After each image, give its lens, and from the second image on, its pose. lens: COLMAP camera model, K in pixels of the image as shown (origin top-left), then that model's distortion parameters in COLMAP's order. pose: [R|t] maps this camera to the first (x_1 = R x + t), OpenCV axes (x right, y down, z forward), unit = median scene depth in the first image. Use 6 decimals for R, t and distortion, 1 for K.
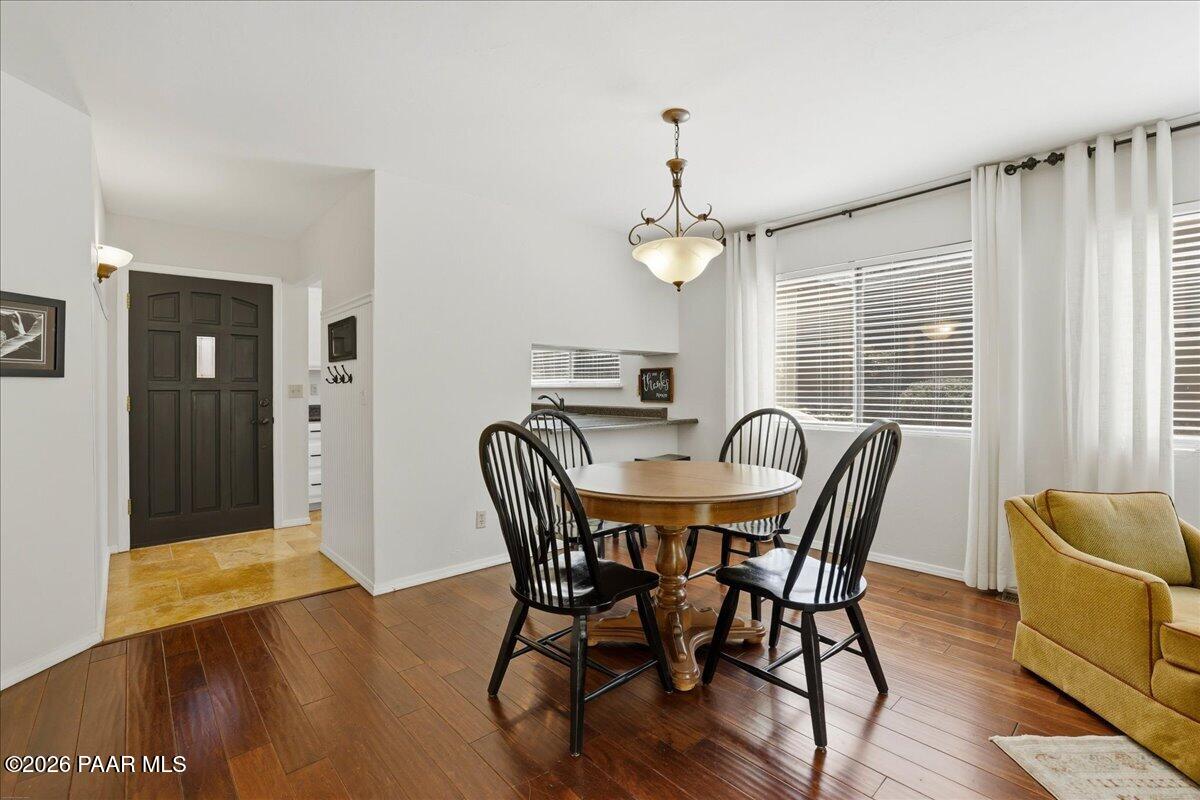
lens RADIAL K [[538.4, 0, 600.0], [0, 538.4, 386.7], [0, 0, 1]] dist [-0.024305, 0.007169]
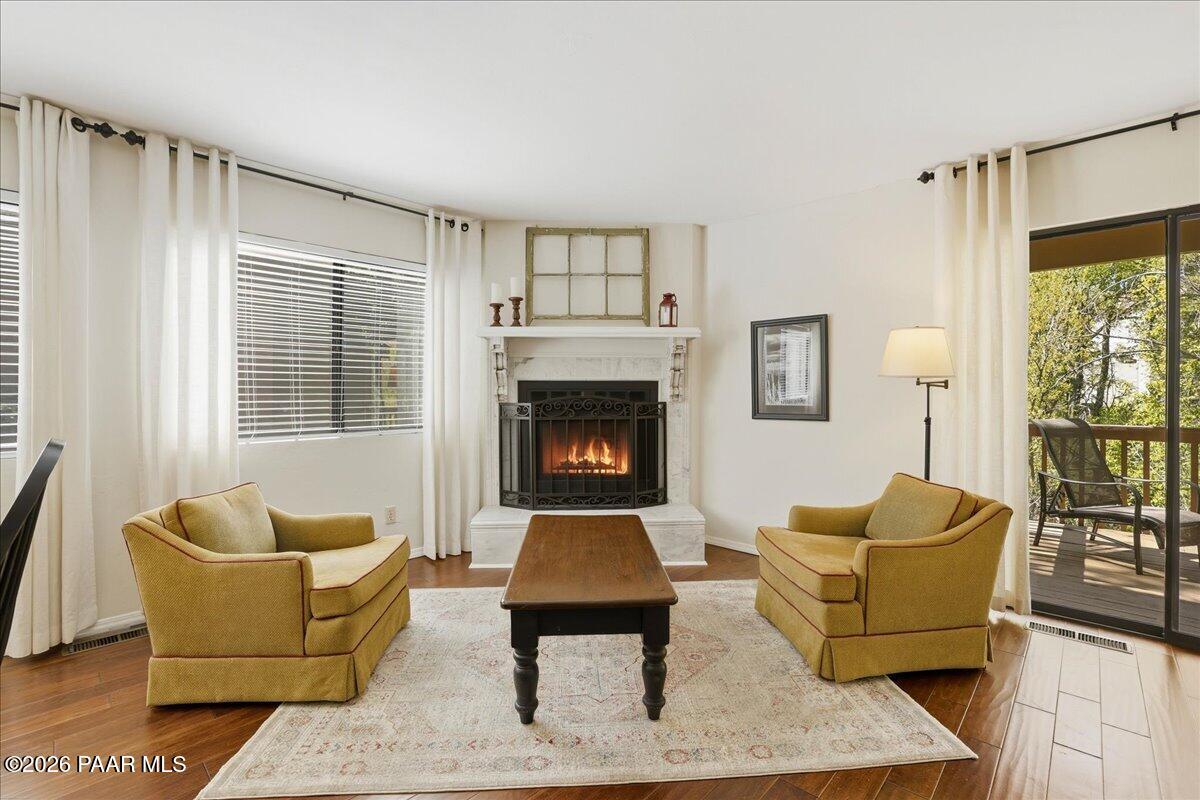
lens RADIAL K [[538.4, 0, 606.0], [0, 538.4, 385.9], [0, 0, 1]] dist [-0.024305, 0.007169]
pose [[-0.072647, 0.007703, 0.997328, -0.097244], [-0.004413, 0.999958, -0.008044, -0.000995], [-0.997348, -0.004986, -0.072610, 0.228800]]
